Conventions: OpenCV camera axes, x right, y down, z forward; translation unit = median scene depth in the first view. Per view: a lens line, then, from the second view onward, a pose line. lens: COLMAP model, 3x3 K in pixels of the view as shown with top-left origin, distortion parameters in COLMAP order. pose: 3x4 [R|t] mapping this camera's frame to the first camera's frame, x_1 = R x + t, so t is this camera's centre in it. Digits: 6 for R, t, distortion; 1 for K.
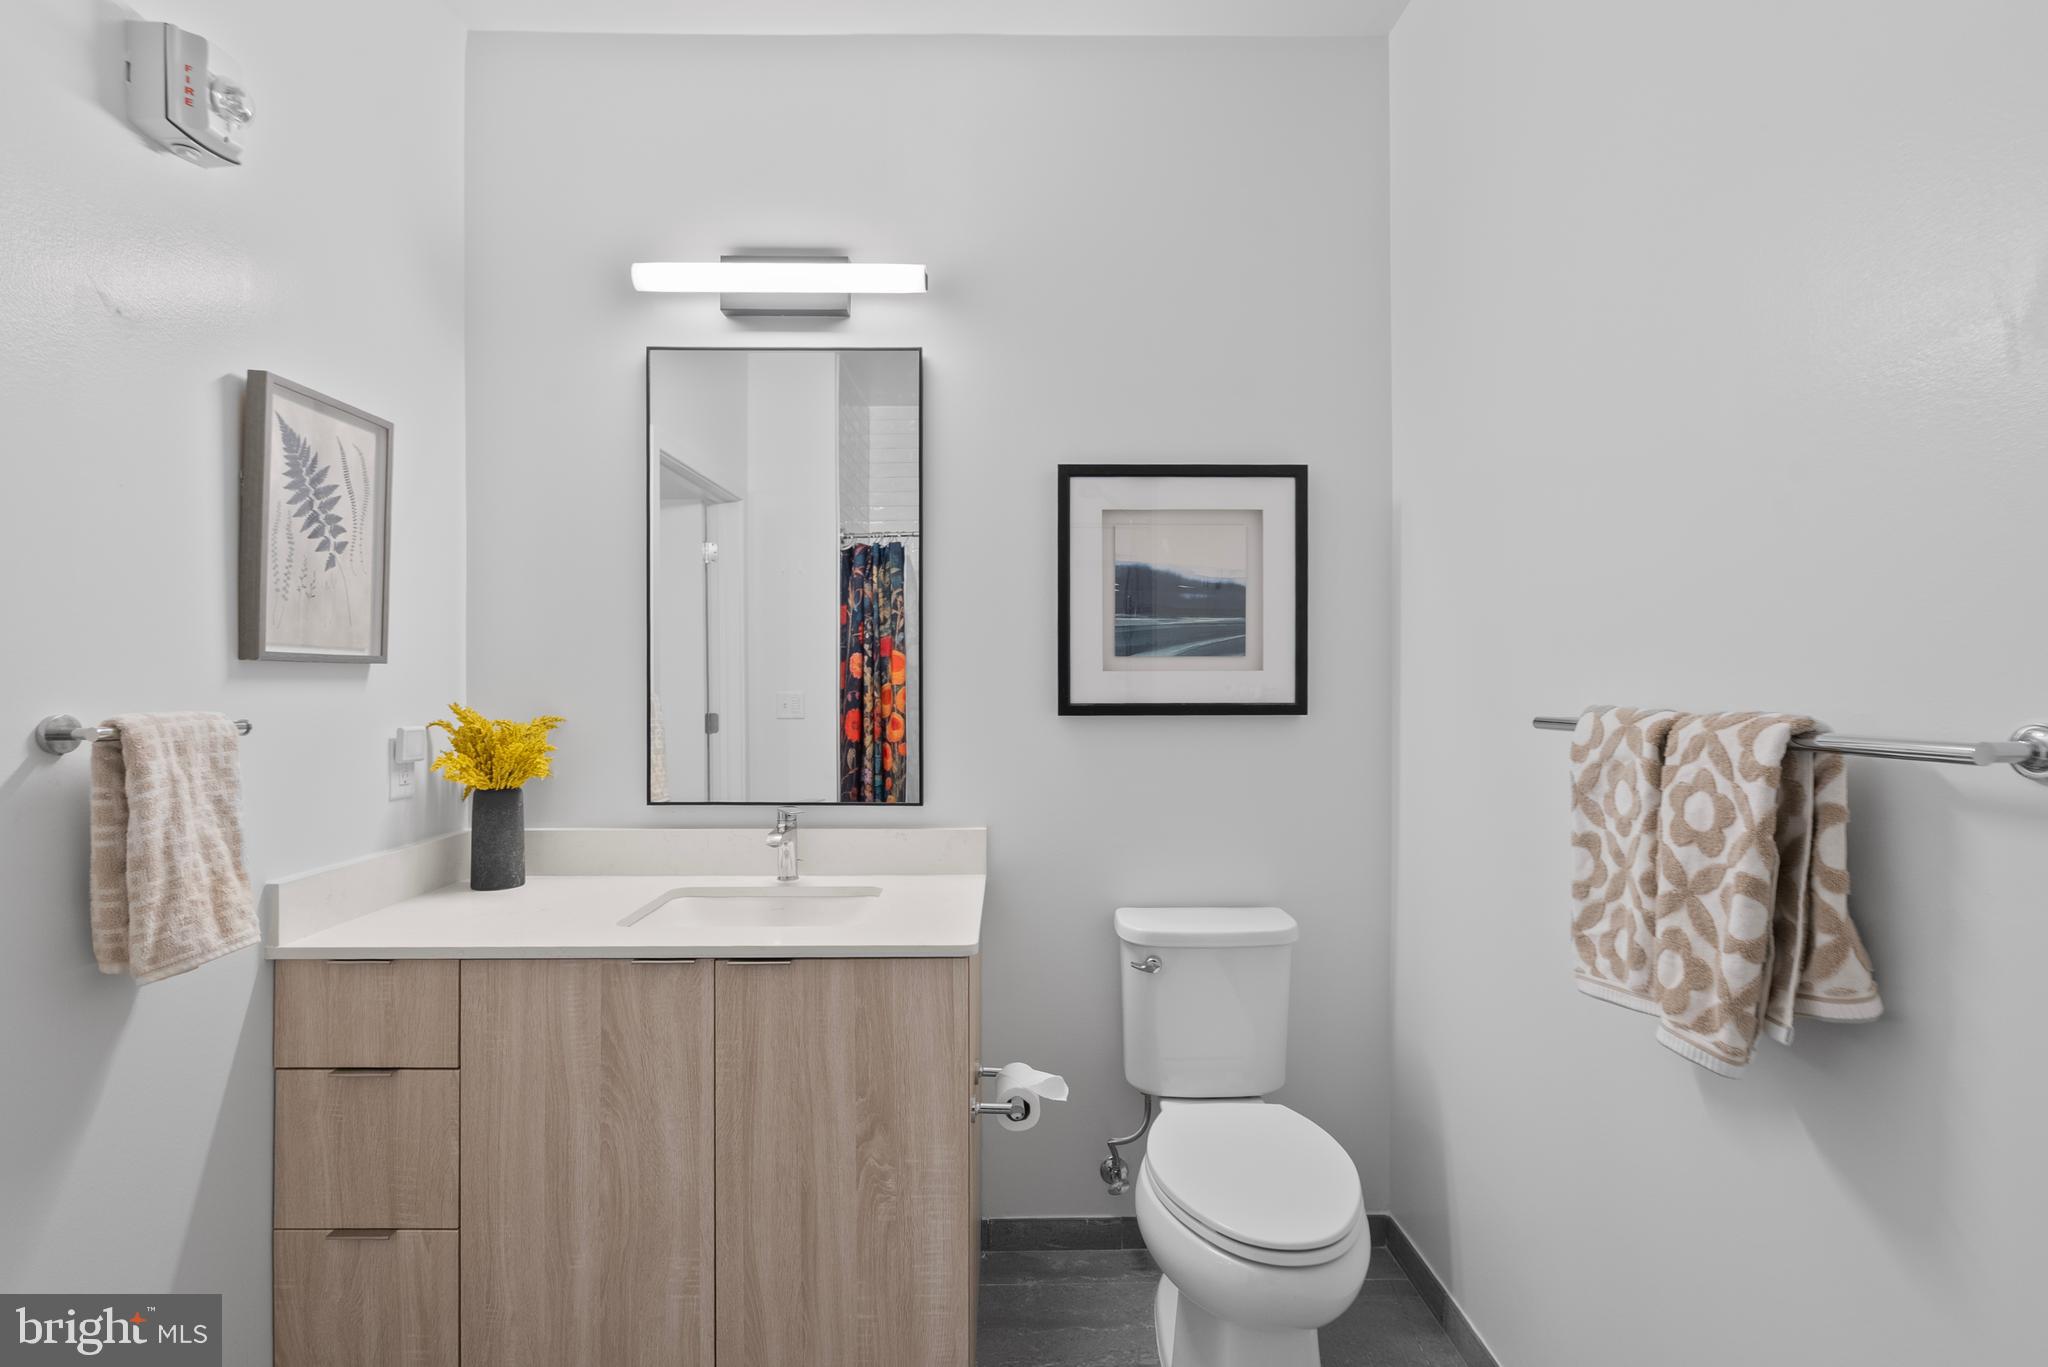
lens RADIAL K [[944.2, 0, 1020.4], [0, 944.2, 684.2], [0, 0, 1]] dist [-0.003725, 0.004384]
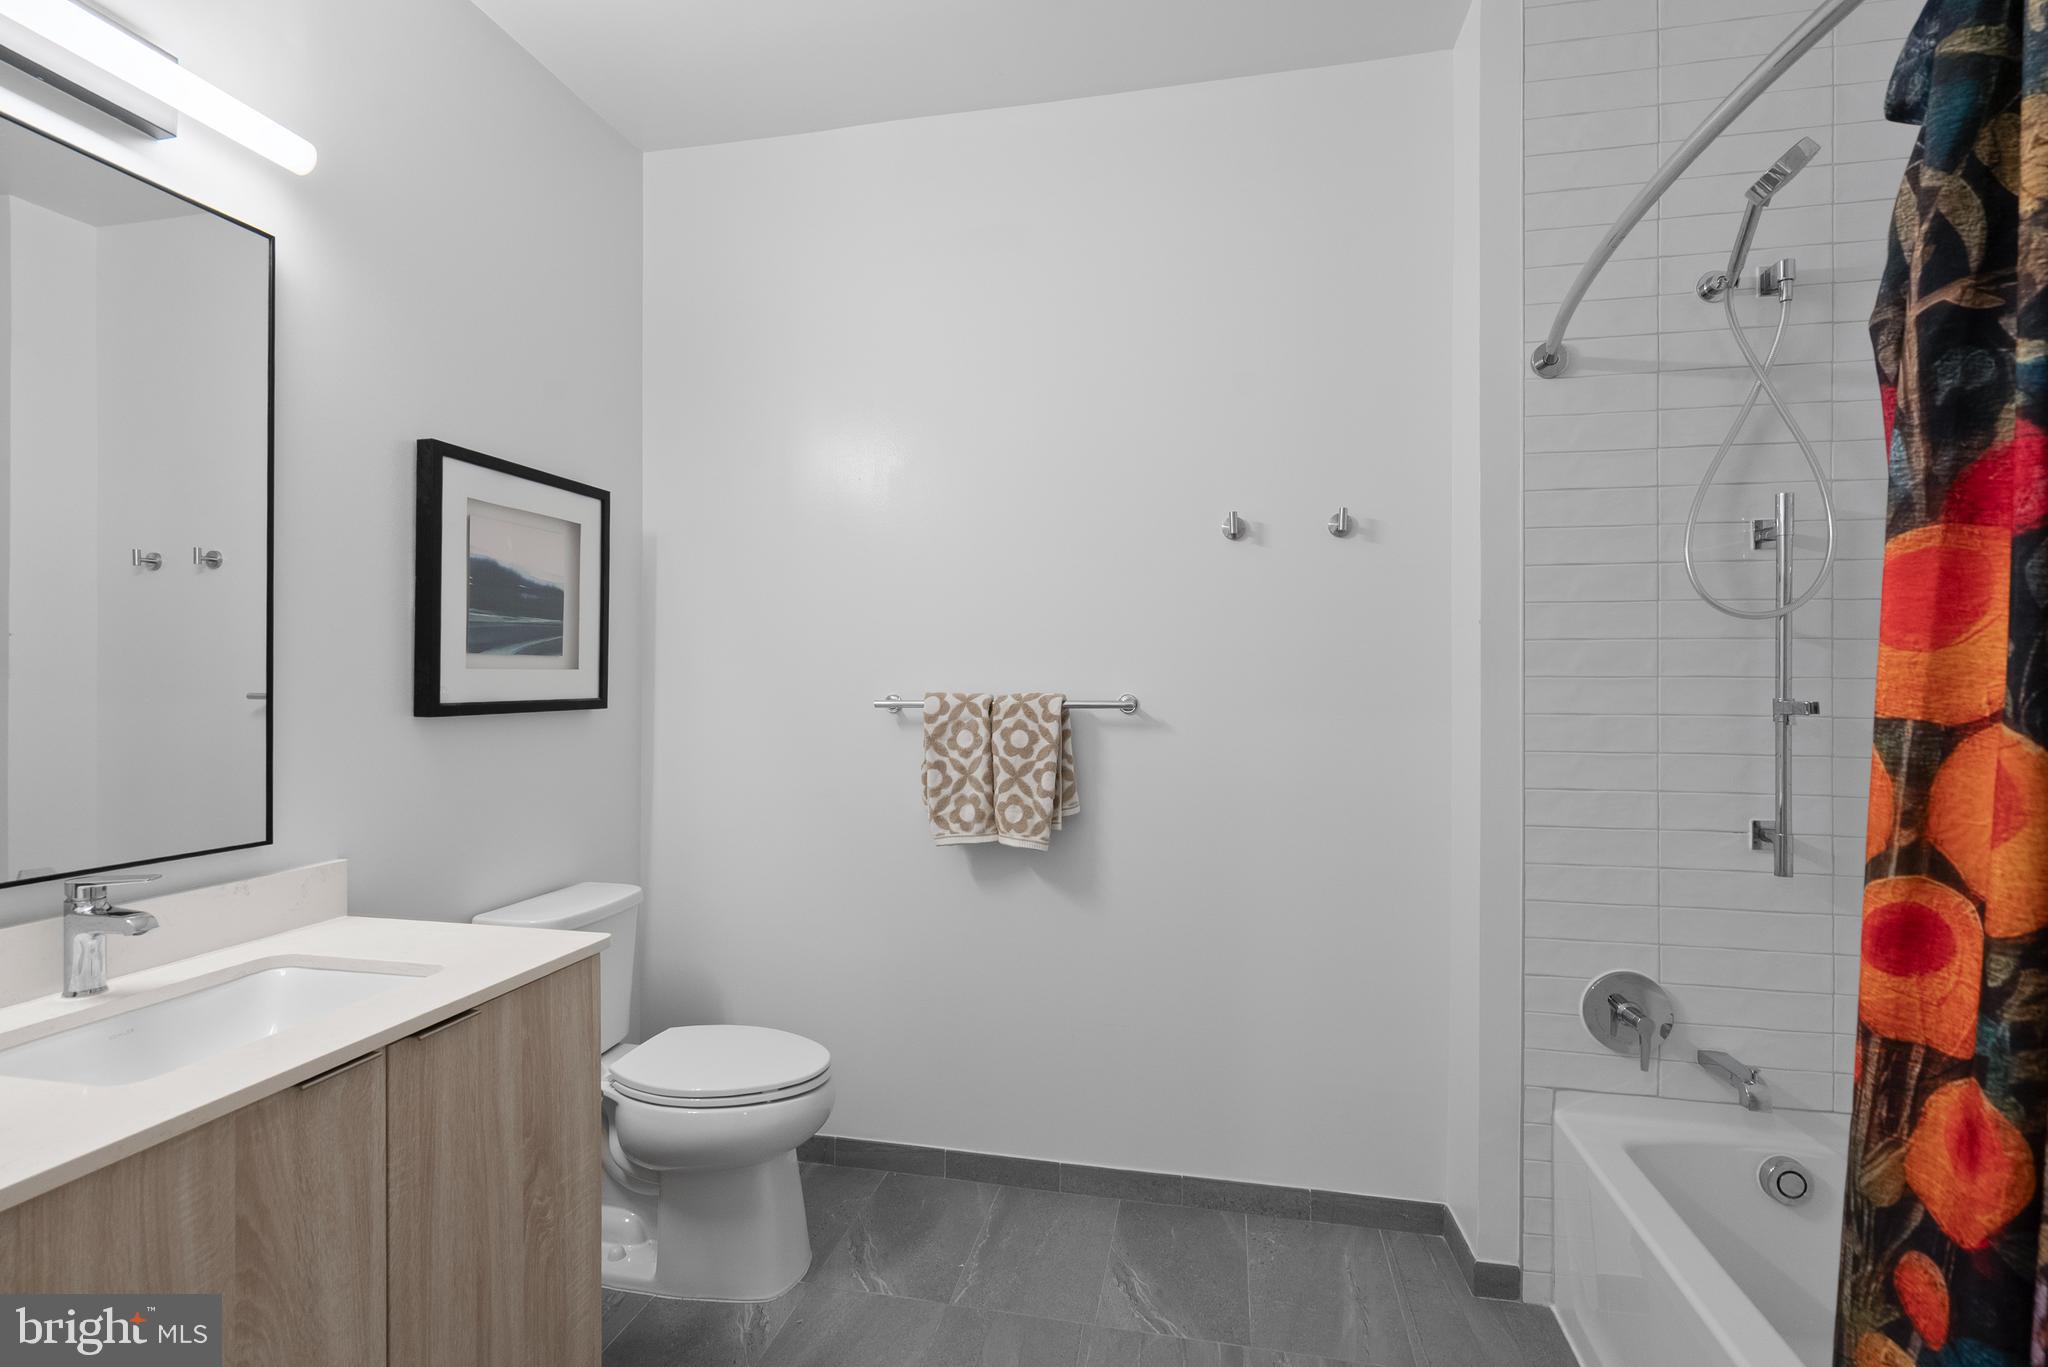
lens RADIAL K [[944.2, 0, 1024.8], [0, 944.2, 678.2], [0, 0, 1]] dist [-0.003725, 0.004384]
pose [[0.228518, 0.002700, 0.973536, -0.948664], [0.002696, 0.999991, -0.003407, 0.001045], [-0.973536, 0.003403, 0.228508, 0.328036]]
